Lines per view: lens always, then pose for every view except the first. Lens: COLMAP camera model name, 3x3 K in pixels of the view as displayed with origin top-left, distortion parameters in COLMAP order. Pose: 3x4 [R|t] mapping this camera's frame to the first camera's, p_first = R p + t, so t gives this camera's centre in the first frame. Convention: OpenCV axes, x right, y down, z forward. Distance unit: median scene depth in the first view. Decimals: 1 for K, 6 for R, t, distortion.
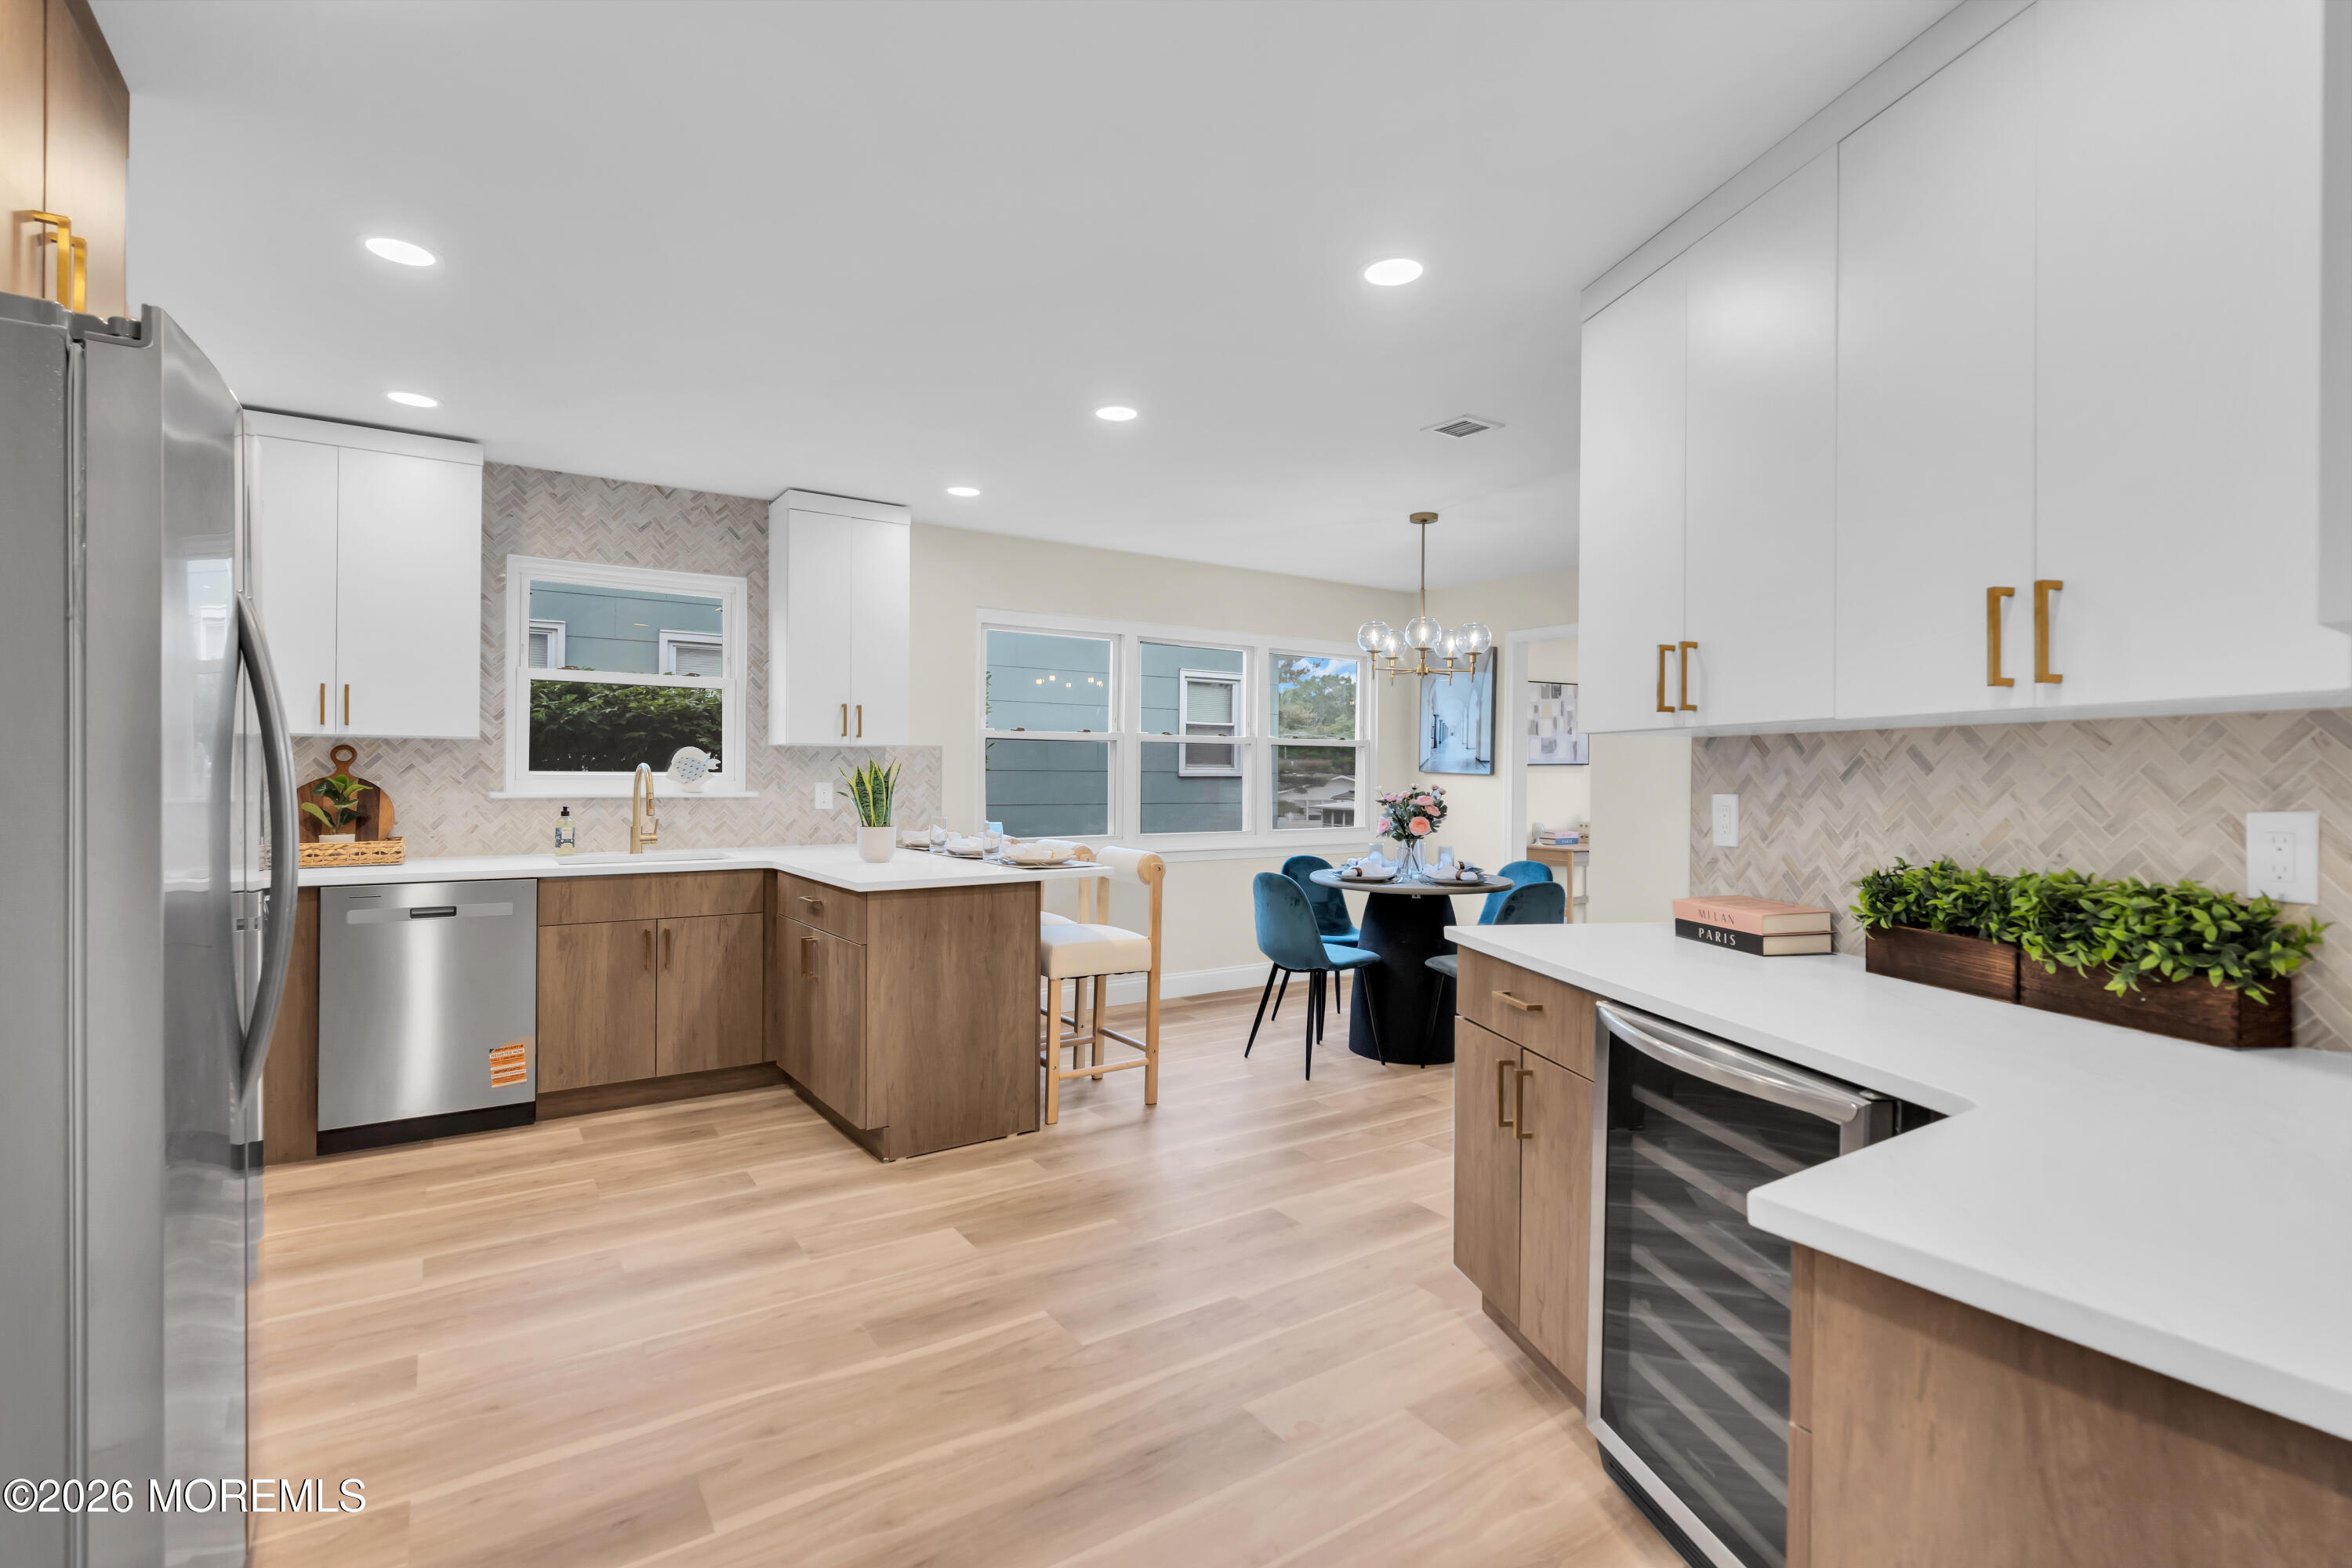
lens RADIAL K [[1088.5, 0, 1167.8], [0, 1088.5, 772.1], [0, 0, 1]] dist [-0.004314, 0.002748]
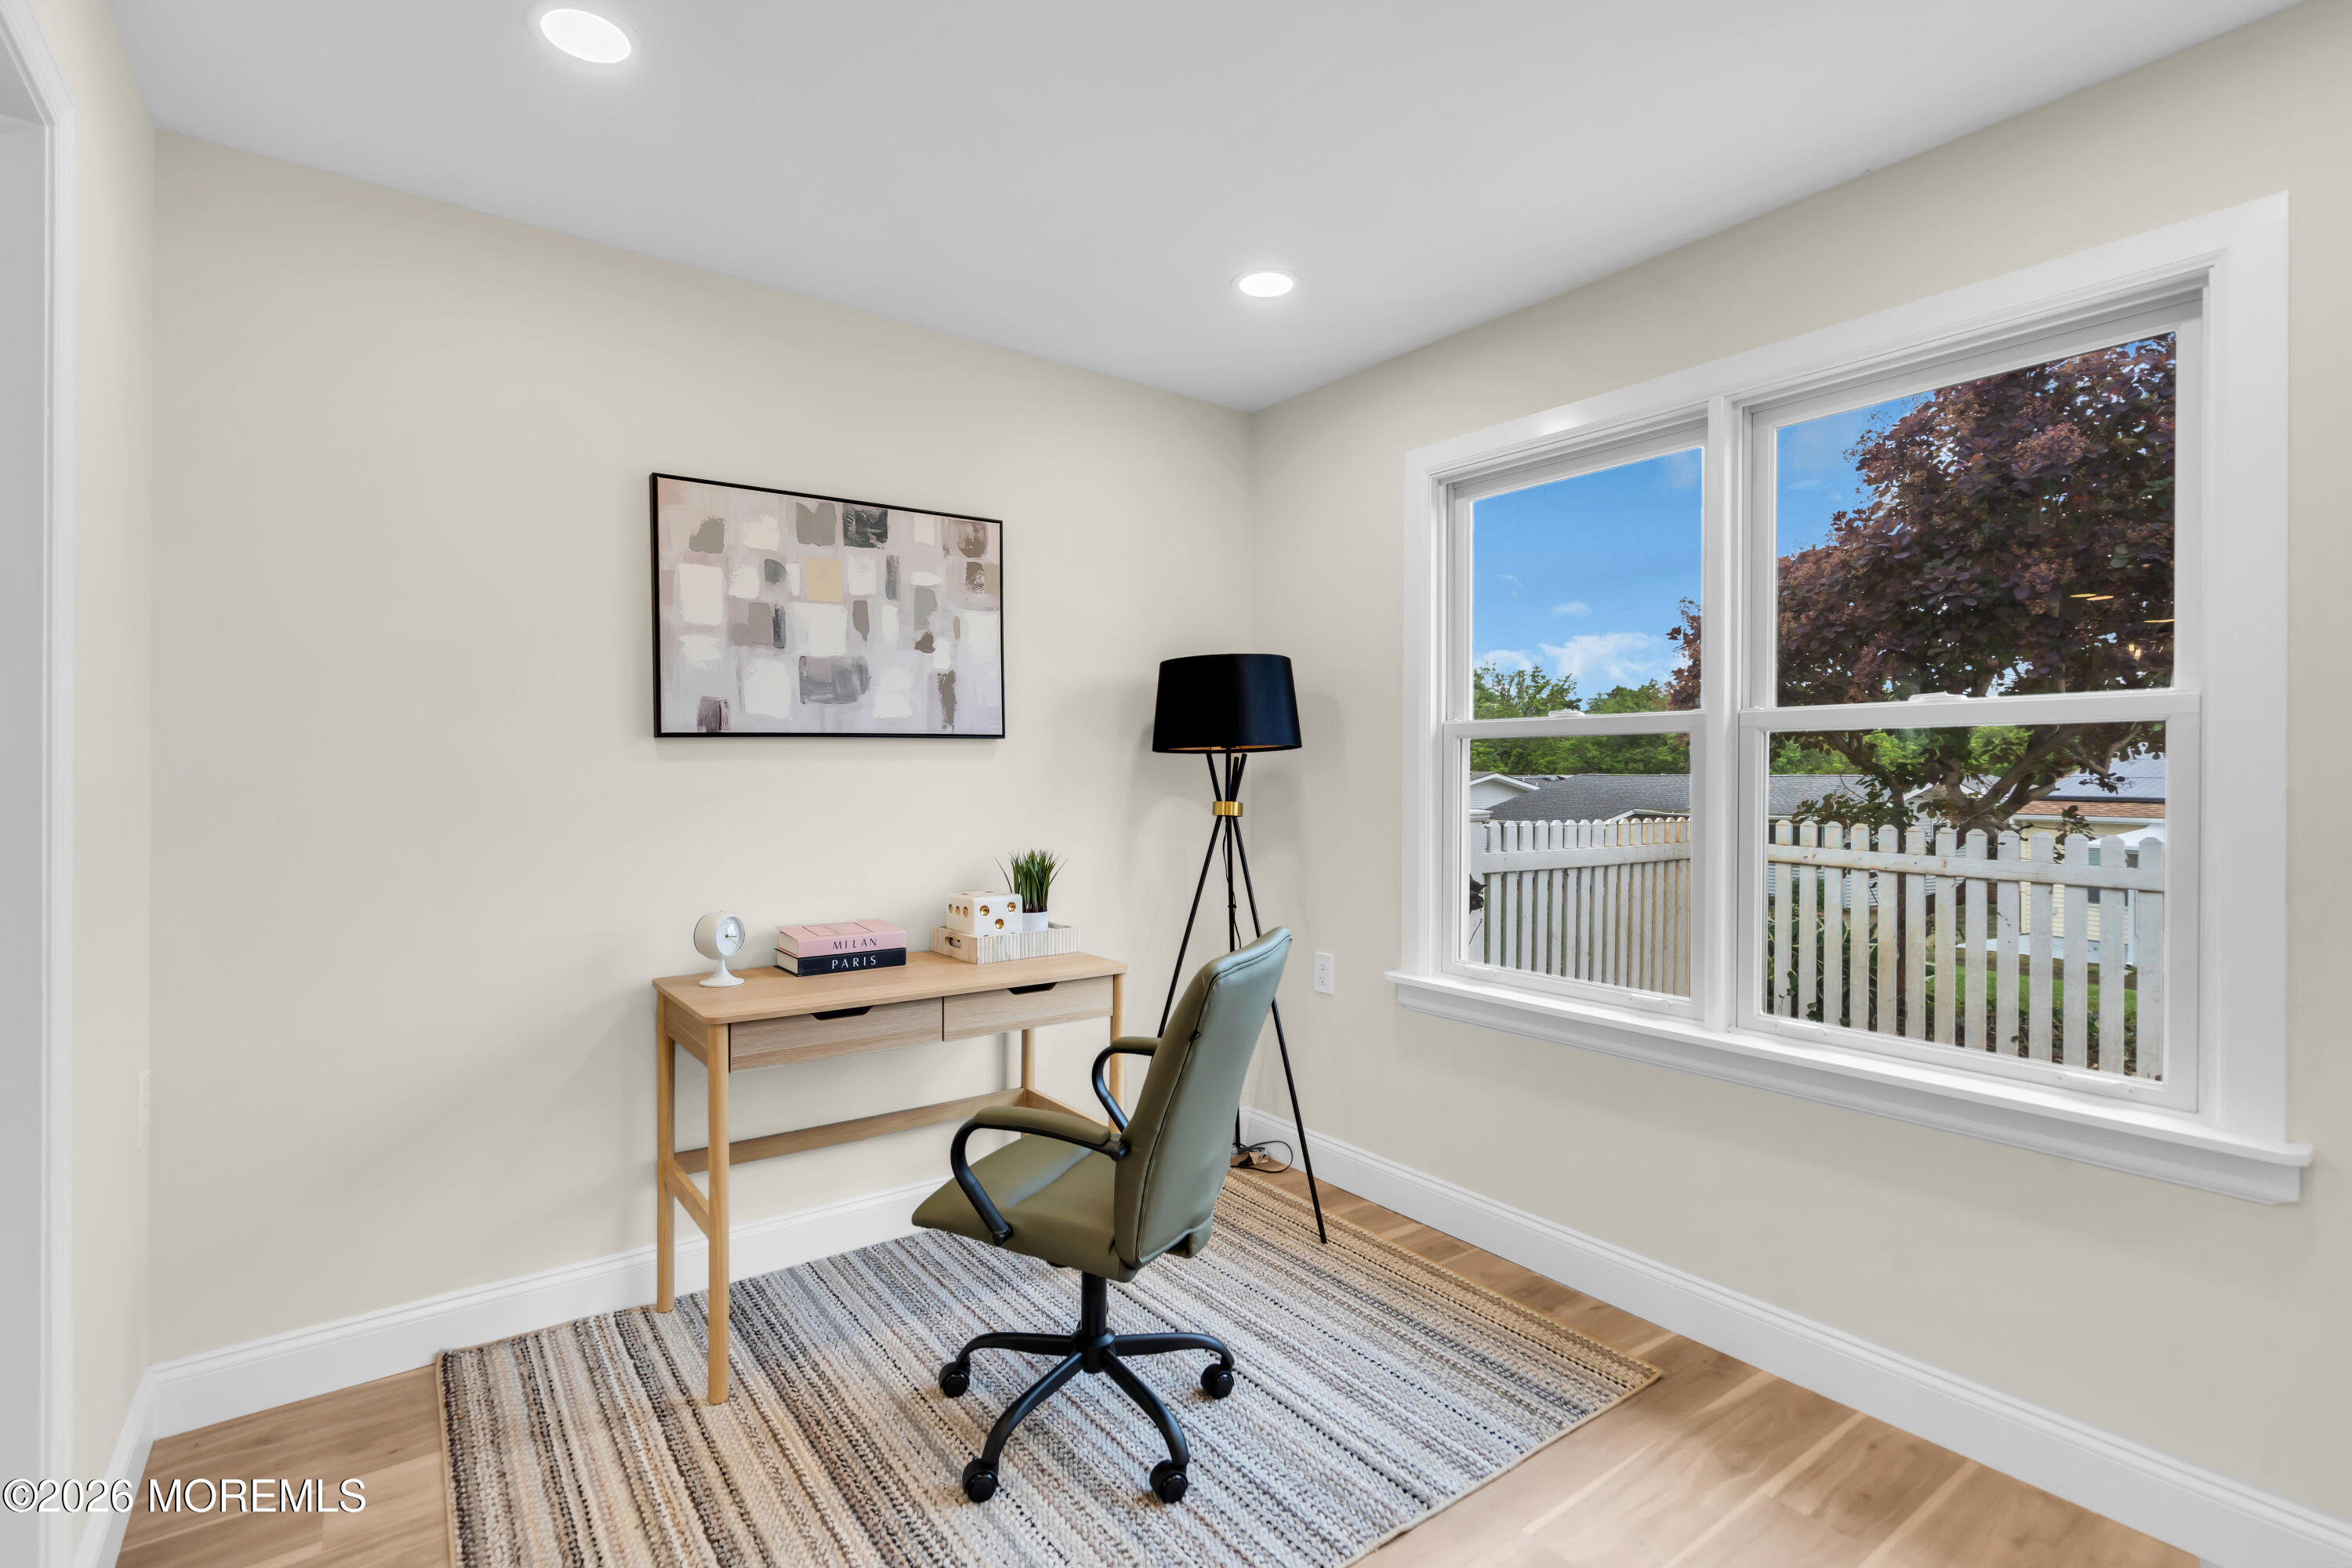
lens RADIAL K [[1088.5, 0, 1161.5], [0, 1088.5, 779.6], [0, 0, 1]] dist [-0.004314, 0.002748]
pose [[0.999546, -0.004311, 0.029806, 0.755132], [0.004102, 0.999966, 0.007093, 0.009220], [-0.029836, -0.006968, 0.999531, 1.100608]]
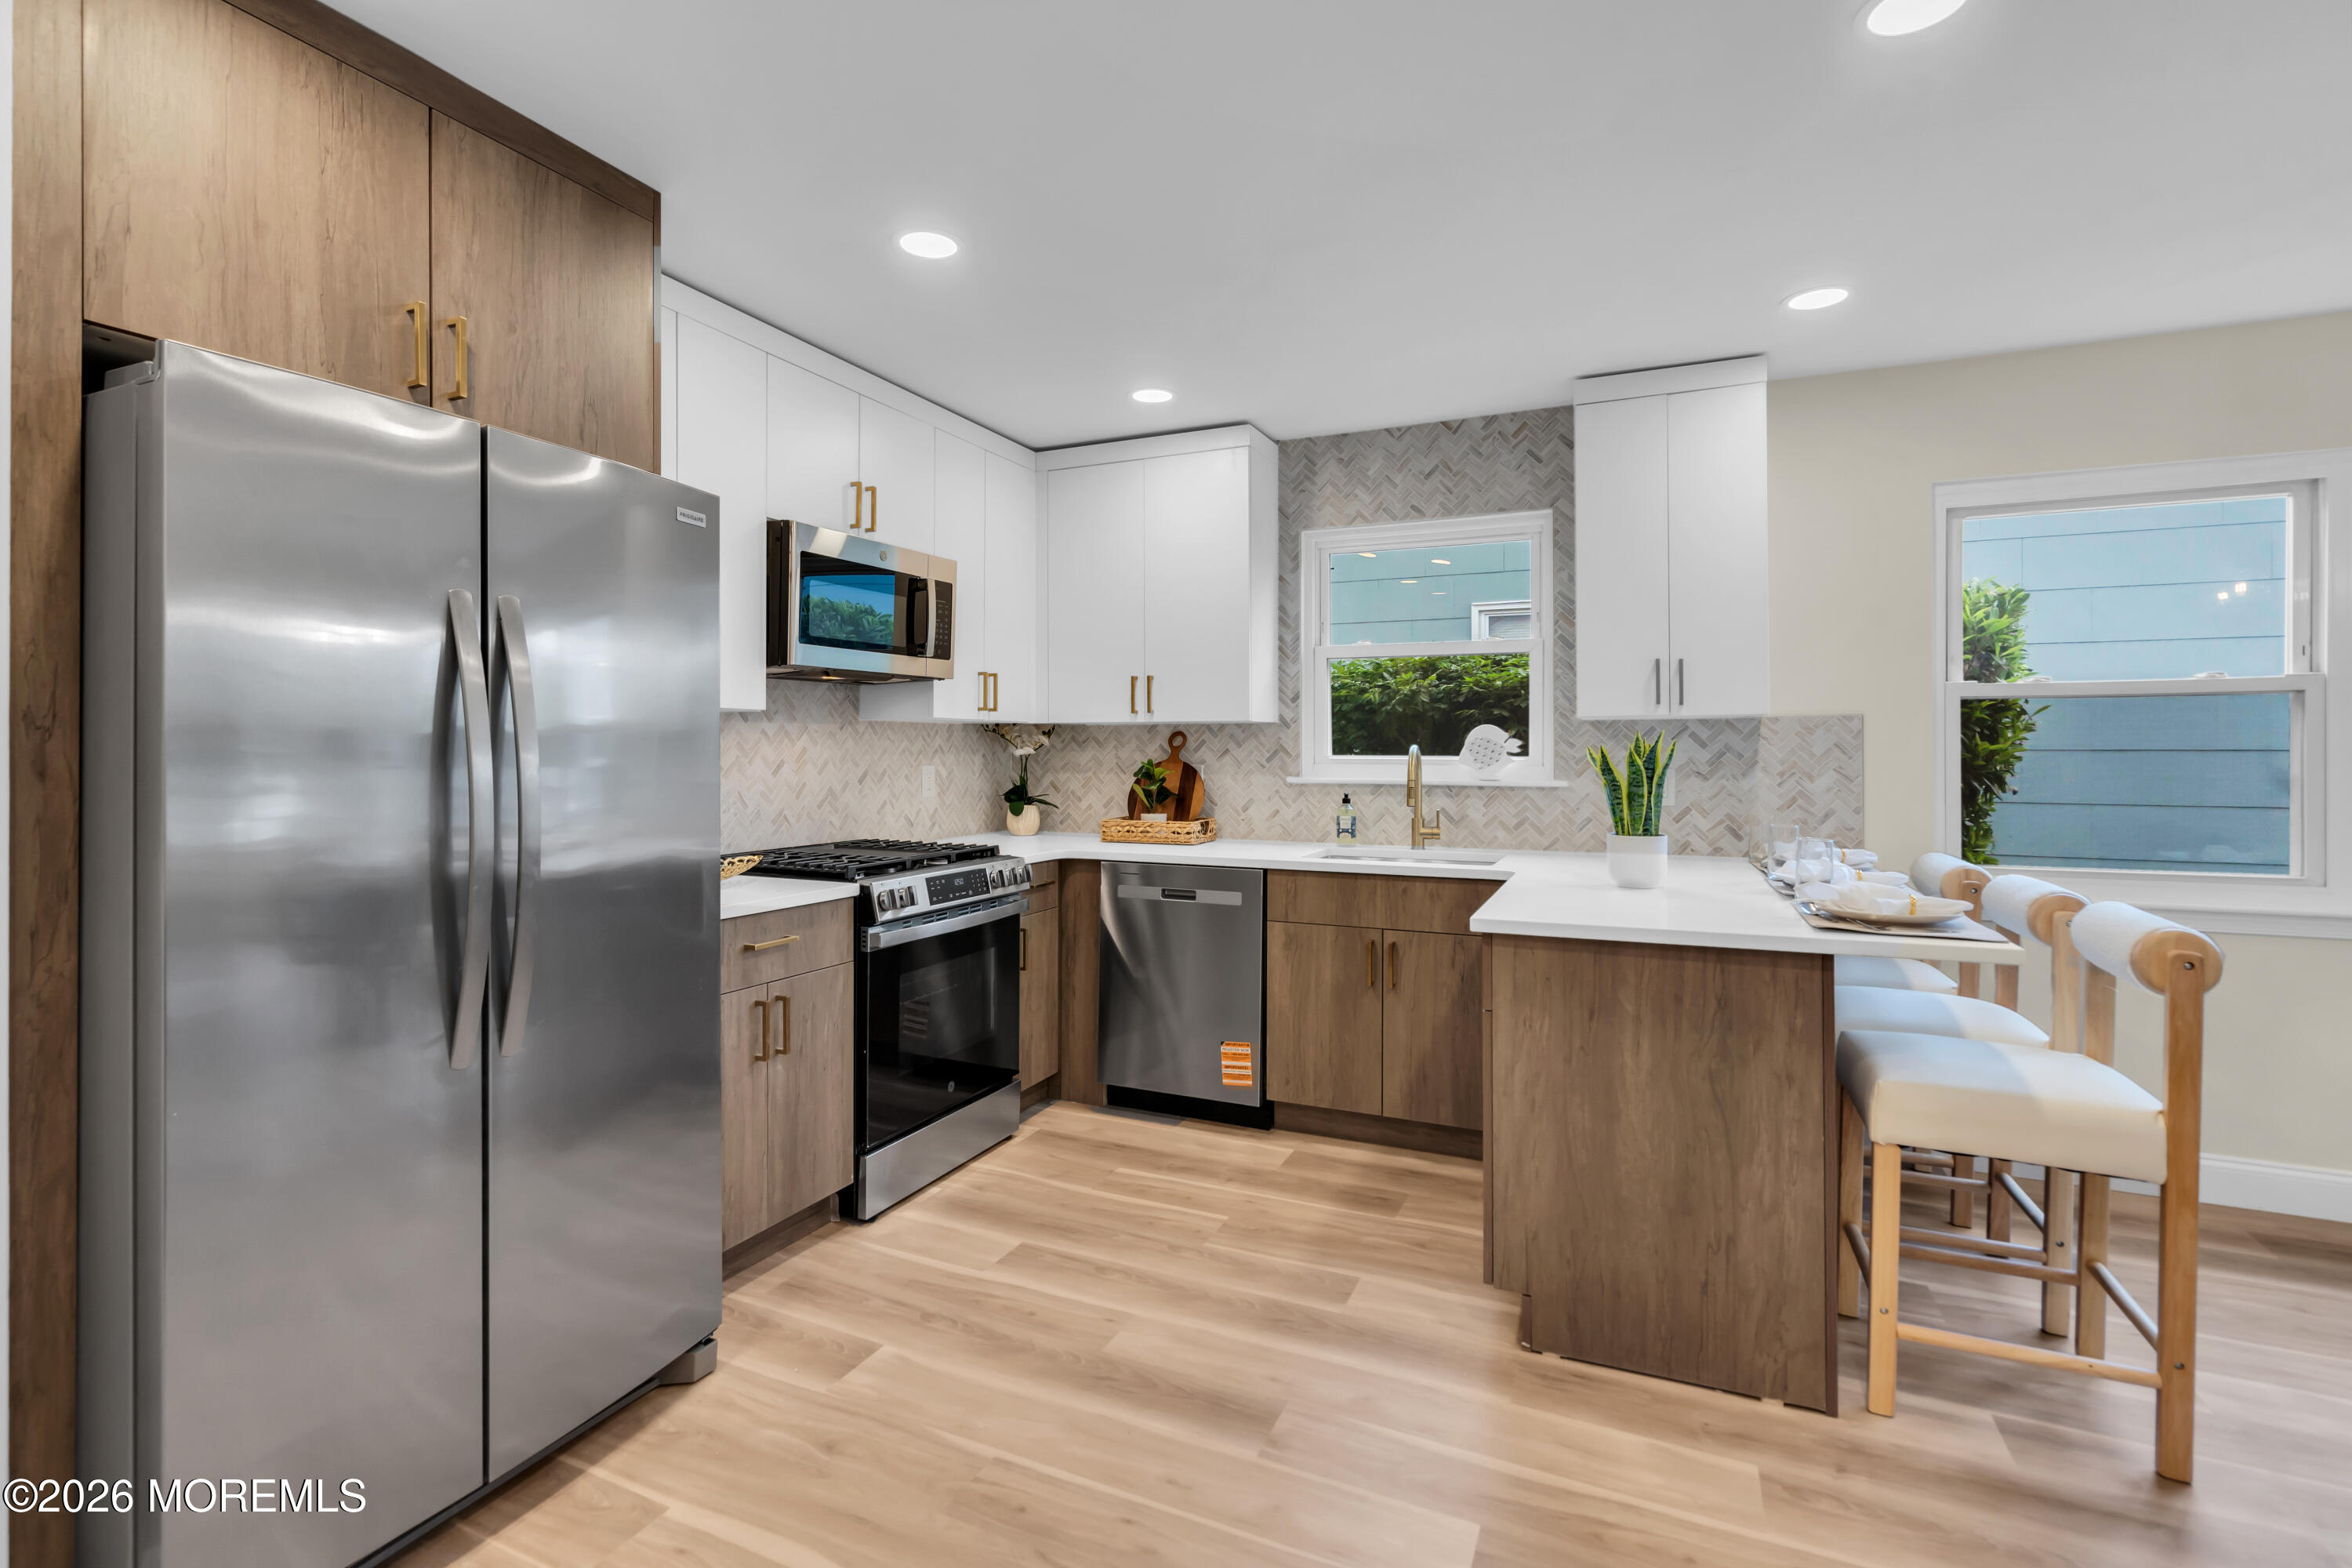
lens RADIAL K [[1088.5, 0, 1174.6], [0, 1088.5, 745.7], [0, 0, 1]] dist [-0.004314, 0.002748]
pose [[0.508520, -0.010907, -0.860981, 0.156147], [0.001348, 0.999929, -0.011871, 0.002050], [0.861049, 0.004876, 0.508499, 0.376527]]
